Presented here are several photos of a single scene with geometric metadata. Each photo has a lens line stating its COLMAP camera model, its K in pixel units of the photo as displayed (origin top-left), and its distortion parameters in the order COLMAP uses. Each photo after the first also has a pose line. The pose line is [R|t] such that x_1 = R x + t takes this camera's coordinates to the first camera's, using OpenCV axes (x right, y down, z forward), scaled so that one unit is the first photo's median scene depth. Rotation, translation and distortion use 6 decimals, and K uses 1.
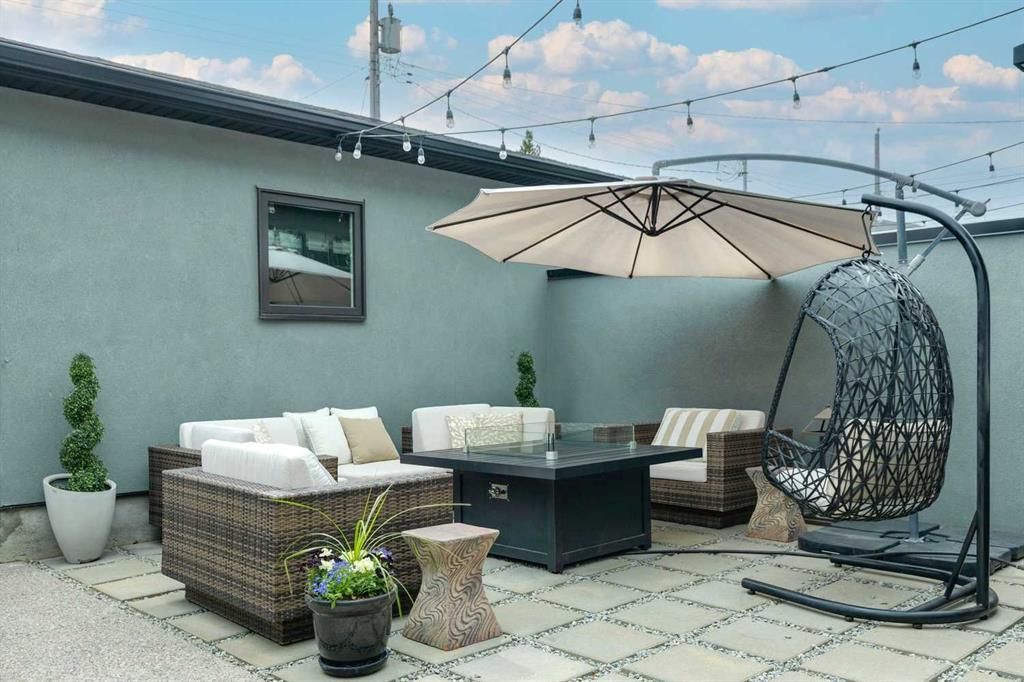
lens RADIAL K [[878.4, 0, 514.8], [0, 878.4, 345.0], [0, 0, 1]] dist [0.002436, -0.013313]
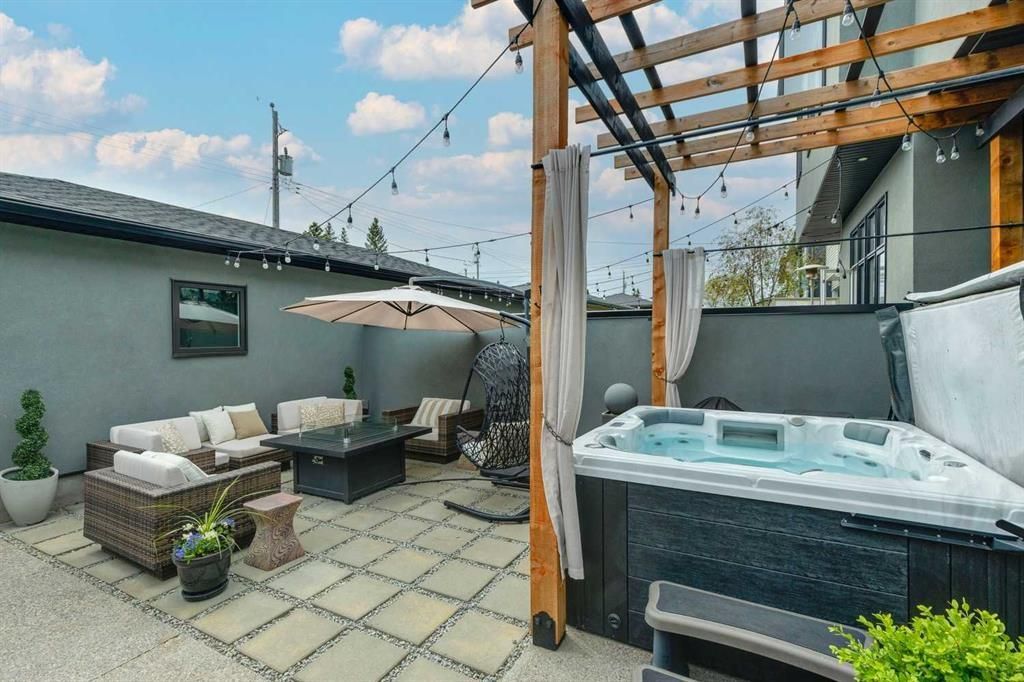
lens RADIAL K [[461.3, 0, 508.5], [0, 461.3, 337.5], [0, 0, 1]] dist [-0.002554, -0.000086]
pose [[0.952411, 0.004791, 0.304781, 0.068400], [-0.001795, 0.999947, -0.010111, -0.081969], [-0.304813, 0.009083, 0.952369, -0.035757]]
